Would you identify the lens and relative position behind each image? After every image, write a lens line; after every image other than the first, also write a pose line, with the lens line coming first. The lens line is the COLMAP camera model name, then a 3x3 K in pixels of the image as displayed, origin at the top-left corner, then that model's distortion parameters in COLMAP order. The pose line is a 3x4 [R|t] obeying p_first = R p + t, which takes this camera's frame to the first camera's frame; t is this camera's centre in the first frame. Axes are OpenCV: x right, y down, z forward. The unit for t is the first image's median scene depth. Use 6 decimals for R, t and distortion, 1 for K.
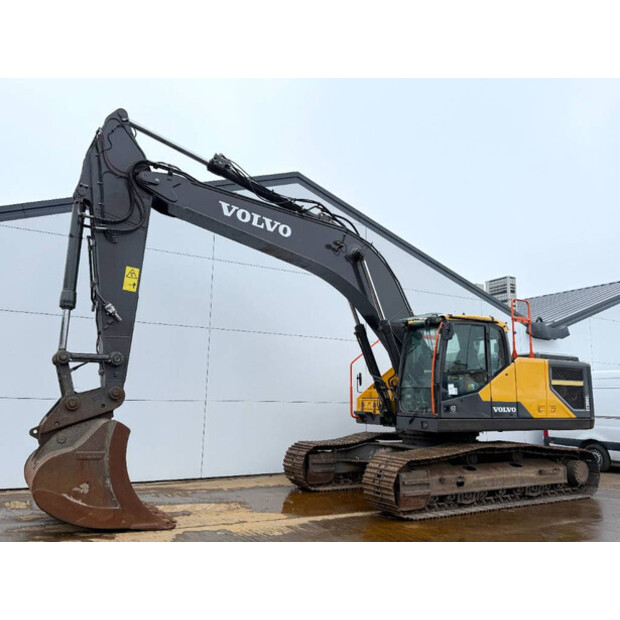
lens RADIAL K [[520.6, 0, 312.9], [0, 520.6, 310.6], [0, 0, 1]] dist [0.113793, -0.213945]
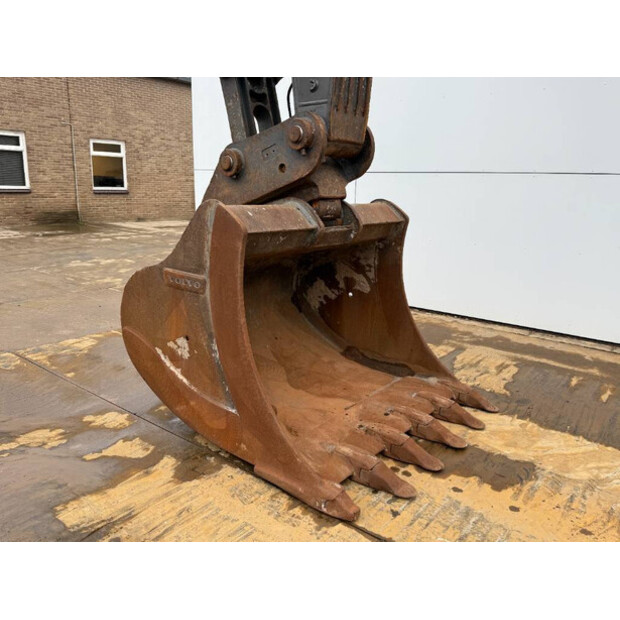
lens RADIAL K [[520.6, 0, 312.9], [0, 520.6, 310.6], [0, 0, 1]] dist [0.113793, -0.213945]
pose [[0.375280, 0.210593, -0.902671, 0.008415], [0.139265, 0.949983, 0.279530, 0.145289], [0.916390, -0.230613, 0.327181, 0.716784]]
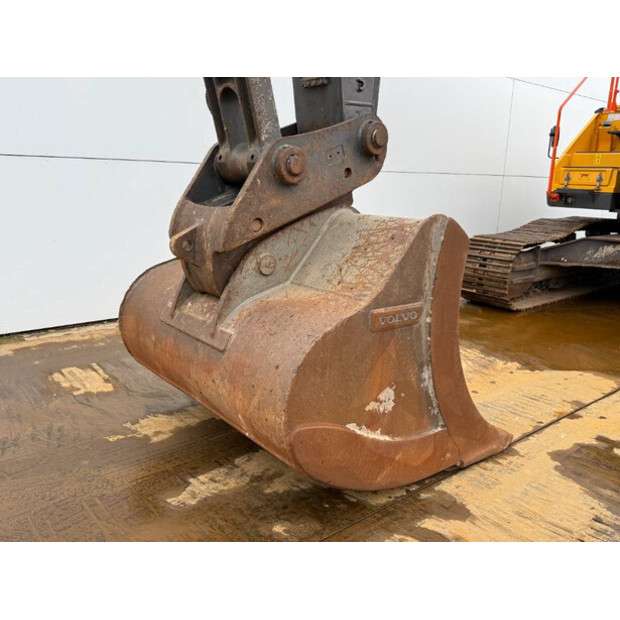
lens RADIAL K [[524.7, 0, 310.0], [0, 524.7, 310.0], [0, 0, 1]] dist [0.107097, -0.237286]
pose [[0.987522, -0.030966, 0.154404, -0.402214], [-0.035124, 0.912469, 0.407635, 0.097770], [-0.153512, -0.407972, 0.899996, 0.523965]]
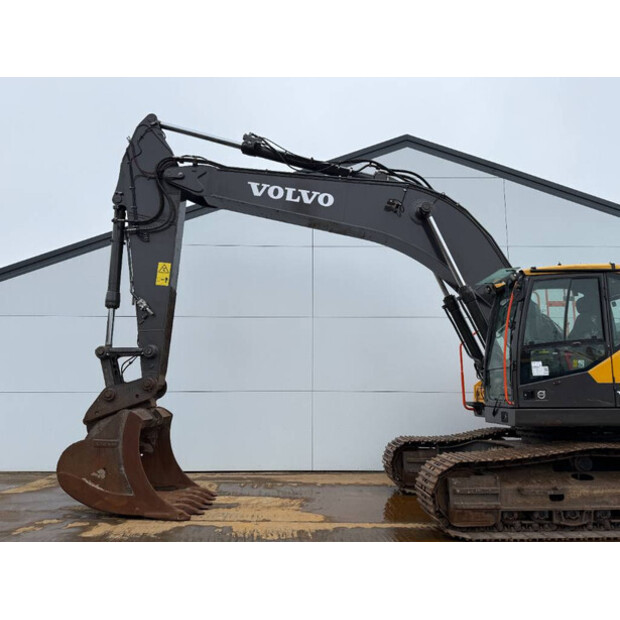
lens RADIAL K [[511.1, 0, 314.1], [0, 511.1, 311.9], [0, 0, 1]] dist [0.094602, -0.149186]
pose [[0.874531, -0.094861, -0.475601, 0.346199], [0.097484, 0.995052, -0.019216, 0.055799], [0.475071, -0.029558, 0.879451, 0.222283]]
